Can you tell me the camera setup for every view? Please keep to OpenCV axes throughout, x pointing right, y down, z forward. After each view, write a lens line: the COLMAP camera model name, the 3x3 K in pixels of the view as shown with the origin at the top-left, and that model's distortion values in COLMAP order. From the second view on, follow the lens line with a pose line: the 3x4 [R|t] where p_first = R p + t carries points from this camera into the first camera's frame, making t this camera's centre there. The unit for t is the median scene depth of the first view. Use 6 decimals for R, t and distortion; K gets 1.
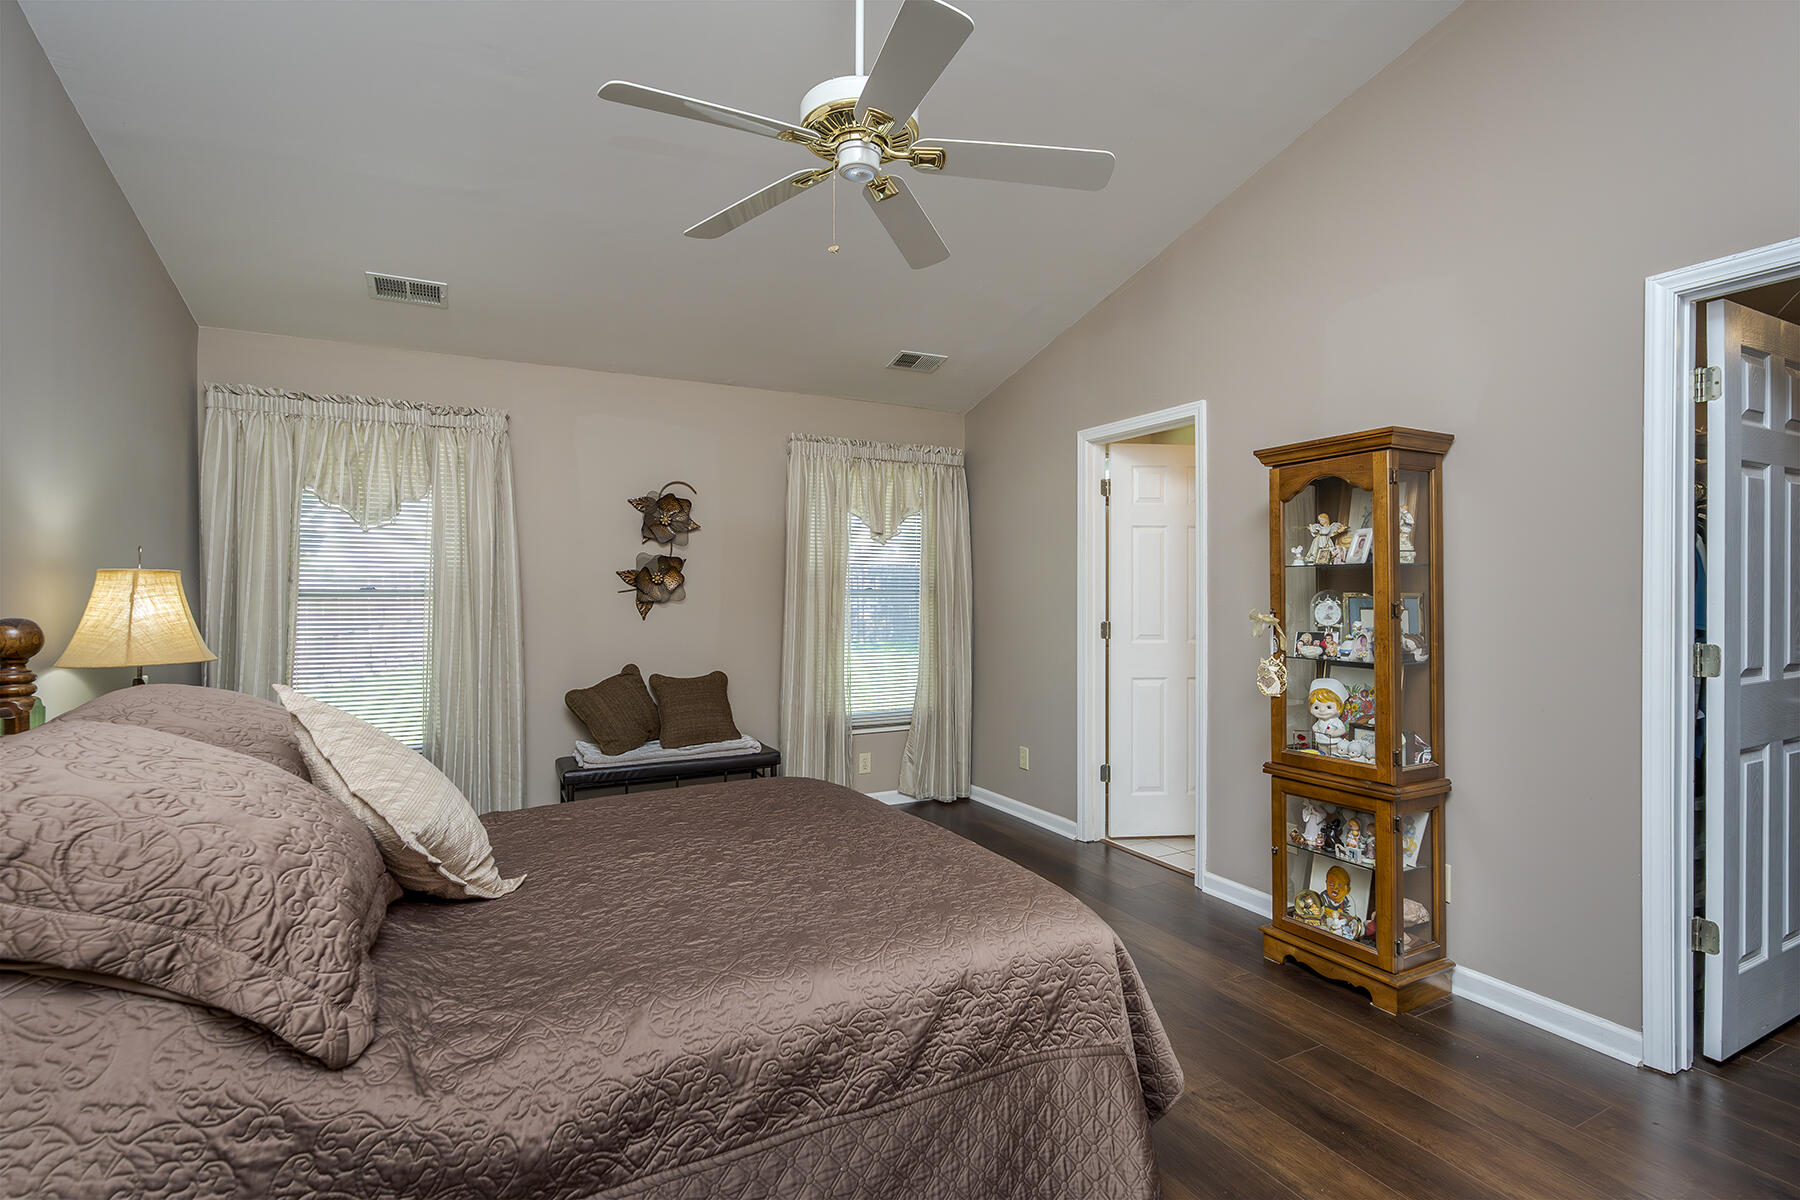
lens RADIAL K [[824.2, 0, 911.2], [0, 824.2, 601.9], [0, 0, 1]] dist [-0.005638, 0.002416]
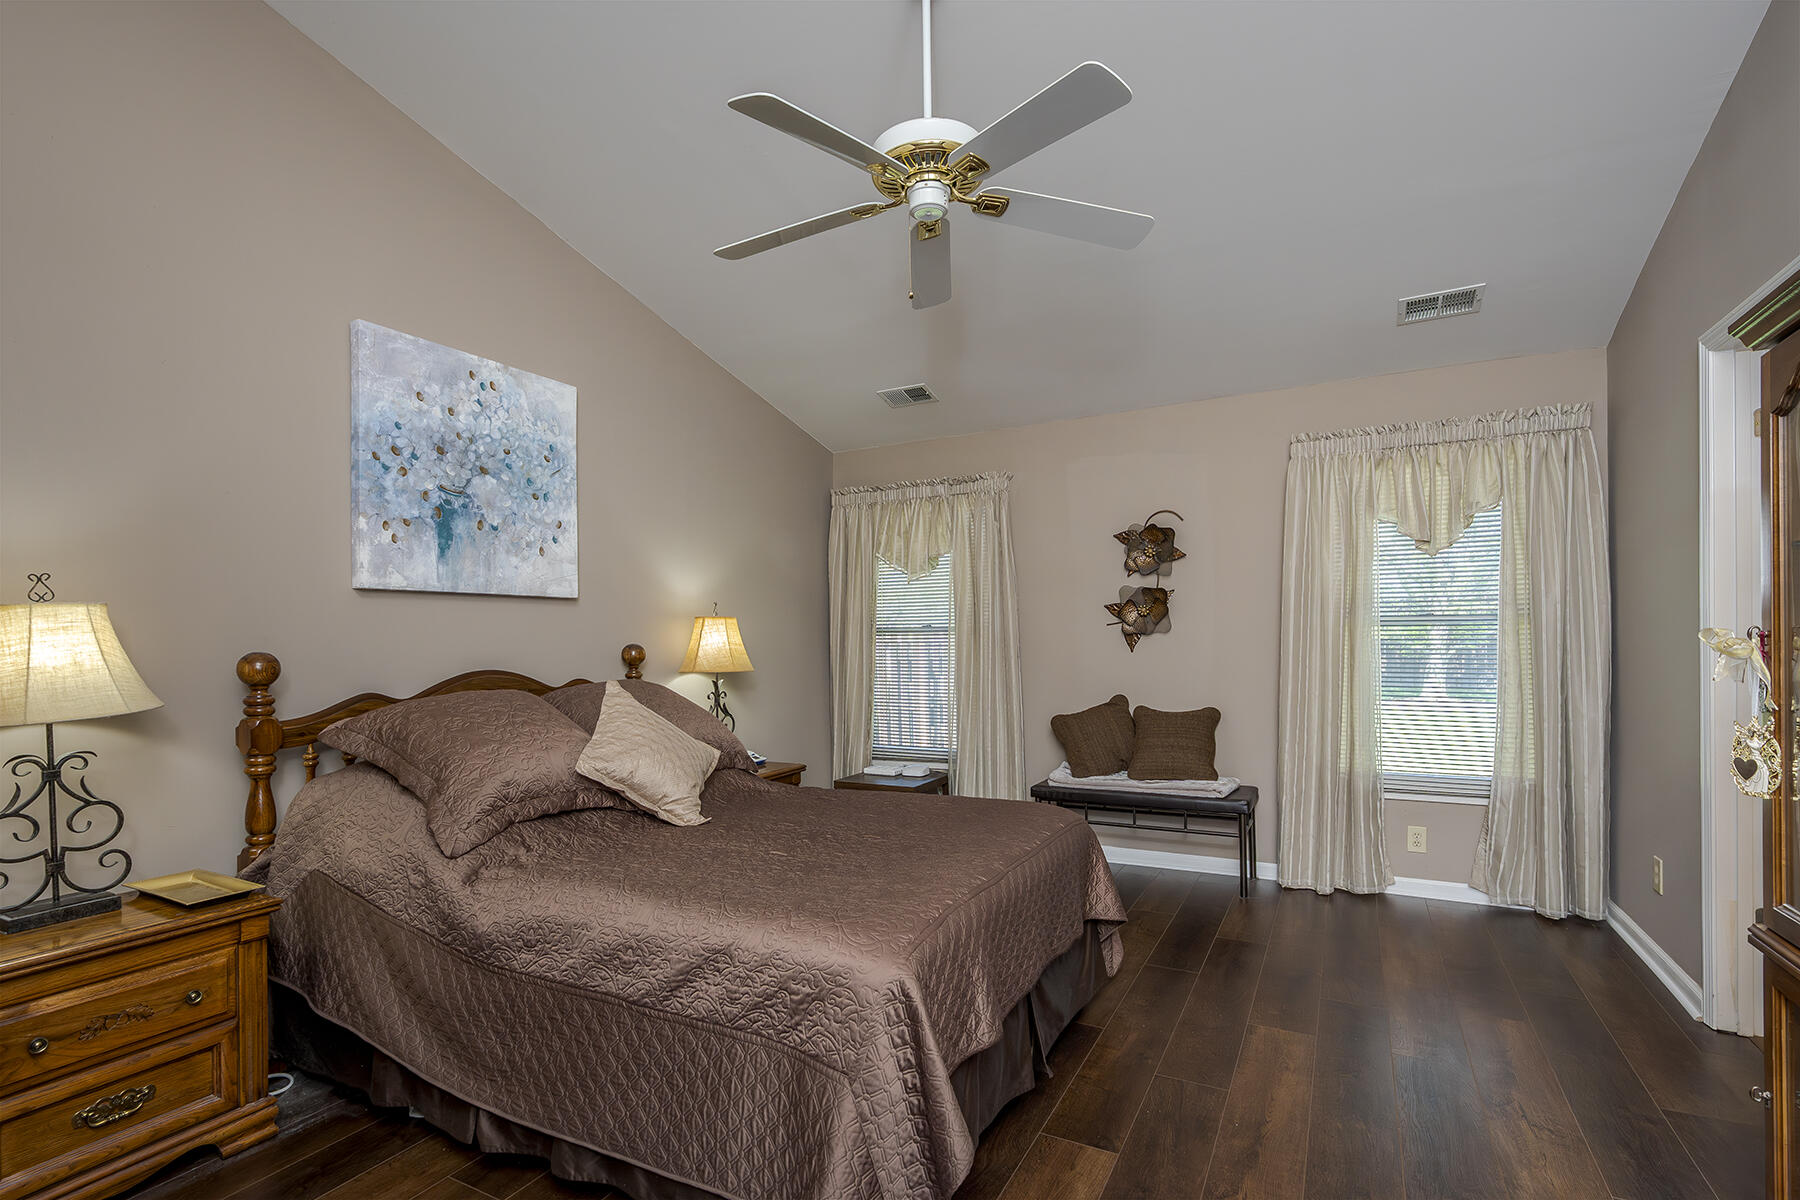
lens RADIAL K [[824.2, 0, 847.1], [0, 824.2, 652.6], [0, 0, 1]] dist [-0.005638, 0.002416]
pose [[0.560980, 0.006849, -0.827801, 0.339576], [0.005785, 0.999909, 0.012194, 0.008960], [0.827809, -0.011629, 0.560890, 0.149827]]
